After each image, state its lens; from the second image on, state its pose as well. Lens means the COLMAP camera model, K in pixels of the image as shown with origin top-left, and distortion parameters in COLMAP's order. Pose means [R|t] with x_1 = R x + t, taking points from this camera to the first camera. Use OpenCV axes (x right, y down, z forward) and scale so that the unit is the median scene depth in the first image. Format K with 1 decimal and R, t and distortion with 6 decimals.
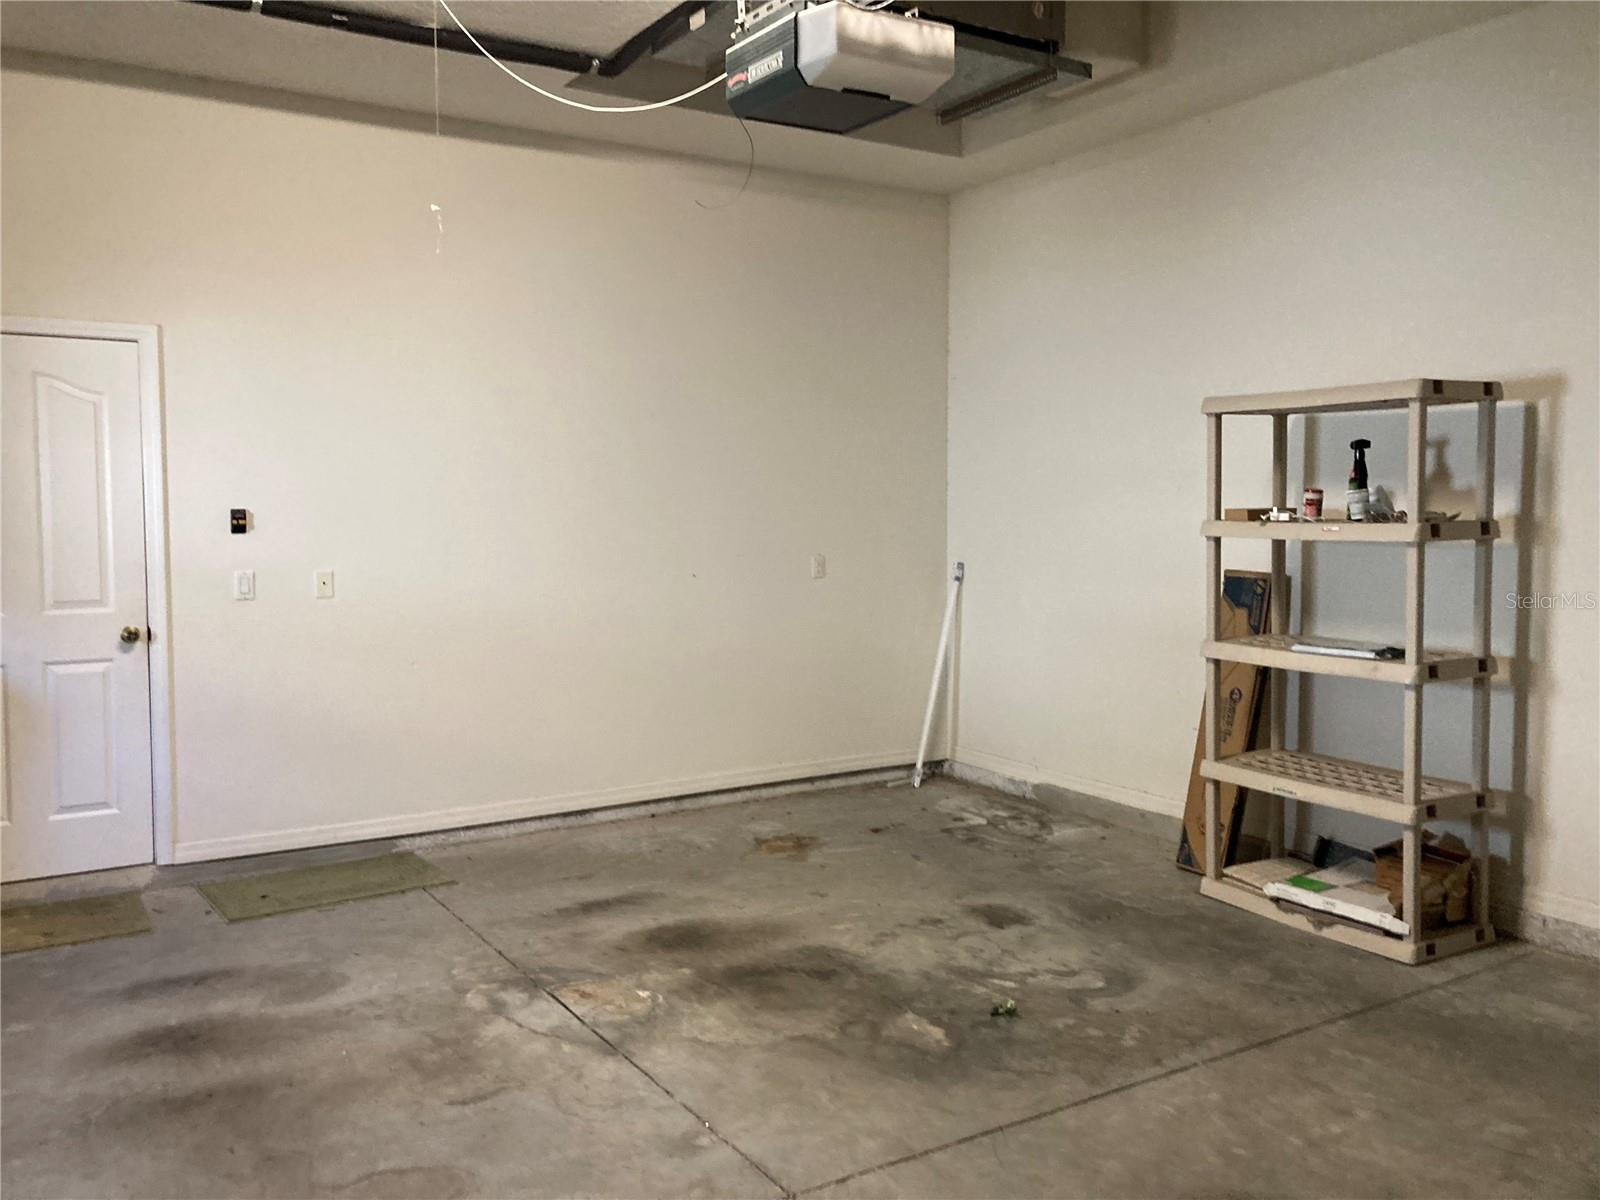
lens RADIAL K [[1325.9, 0, 763.0], [0, 1325.9, 593.8], [0, 0, 1]] dist [0.011054, 0.006711]
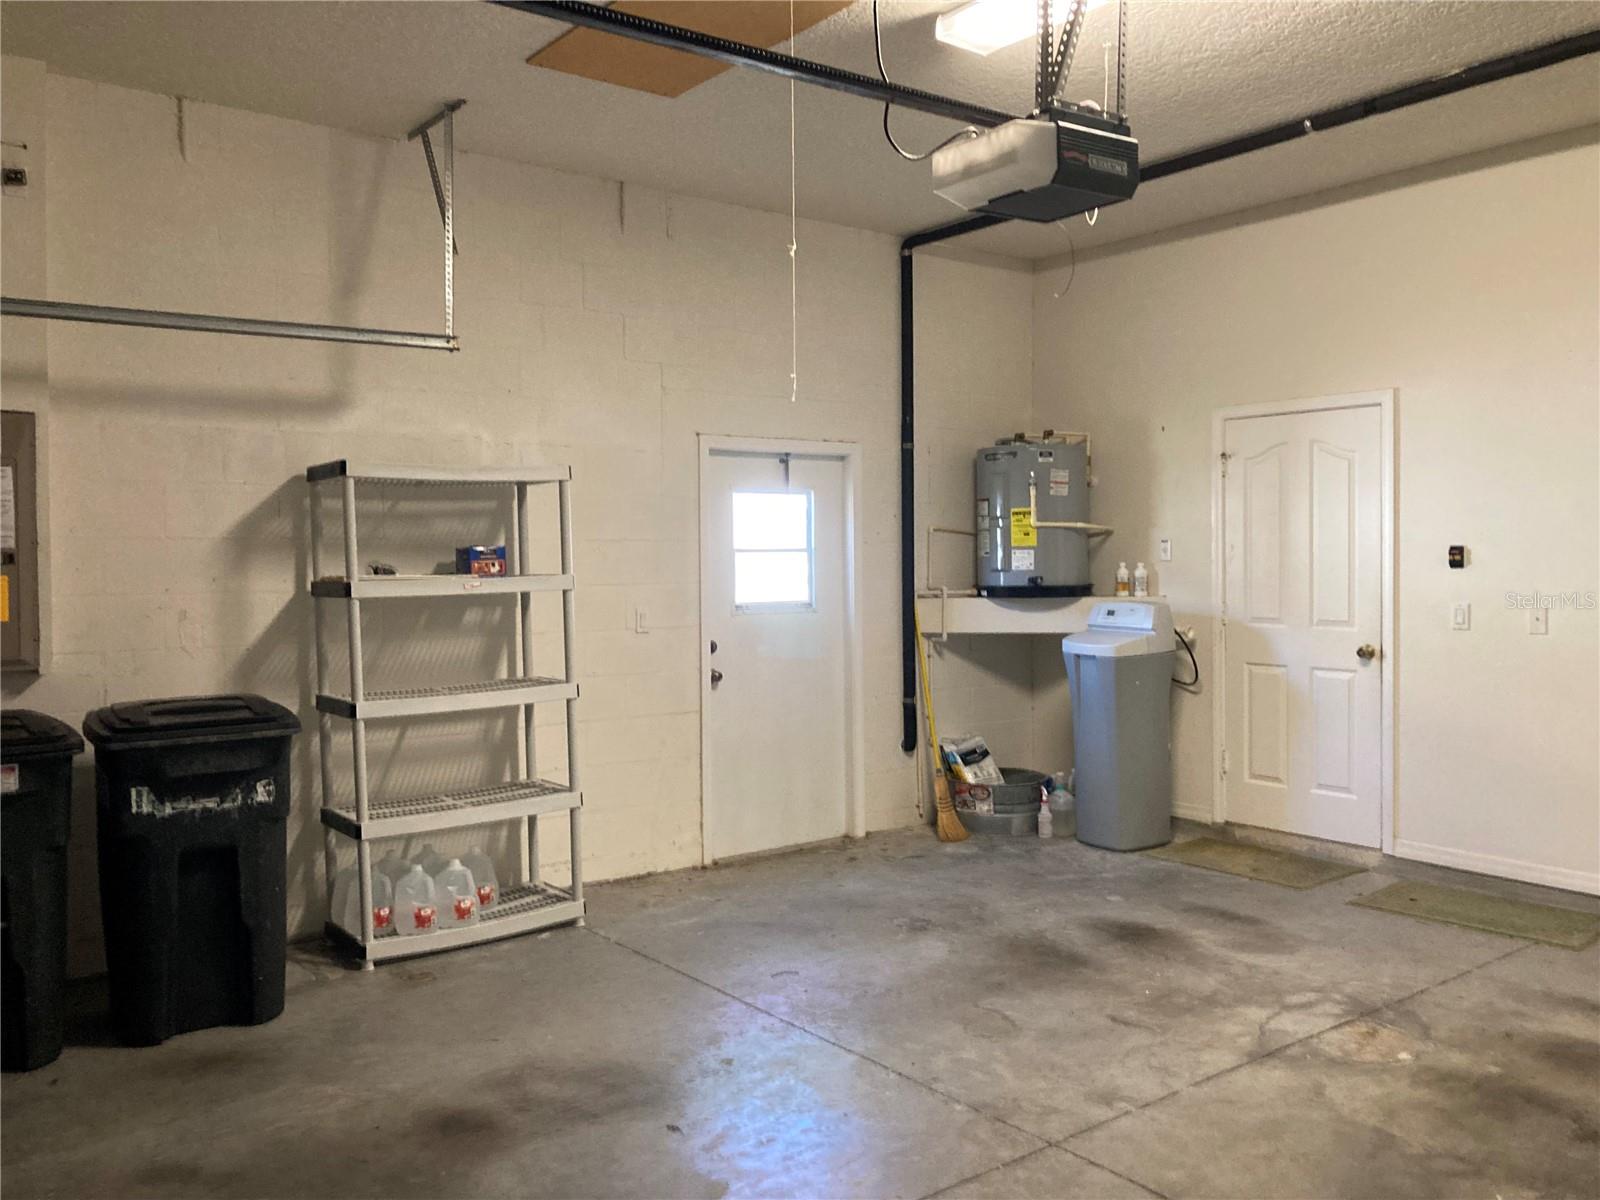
lens RADIAL K [[1325.9, 0, 796.9], [0, 1325.9, 595.1], [0, 0, 1]] dist [0.011054, 0.006711]
pose [[0.096142, 0.033716, -0.994796, 0.838390], [-0.061957, 0.997691, 0.027826, -0.027220], [0.993437, 0.058960, 0.098009, 0.478785]]
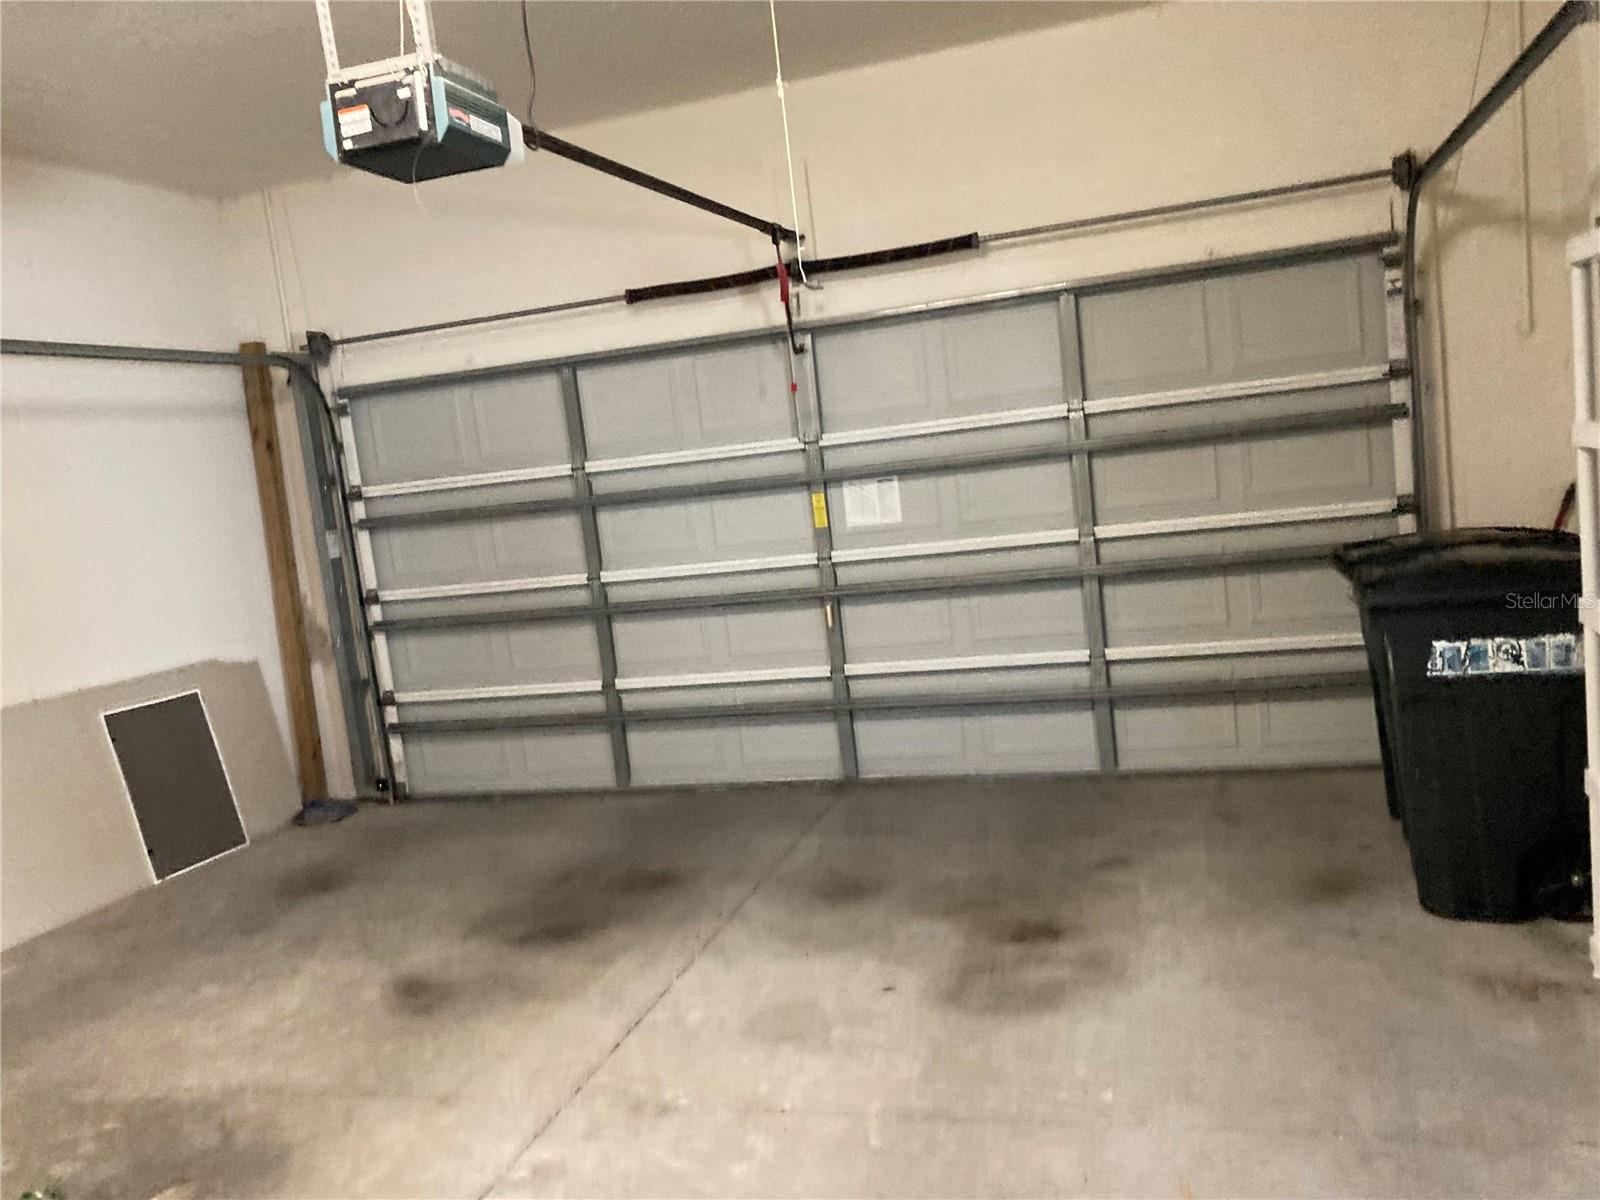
lens RADIAL K [[1325.9, 0, 800.8], [0, 1325.9, 604.9], [0, 0, 1]] dist [0.011054, 0.006711]
pose [[-0.659676, -0.009446, 0.751491, -0.723597], [0.167944, 0.972783, 0.159652, -0.085385], [-0.732546, 0.231526, -0.640135, 1.110807]]
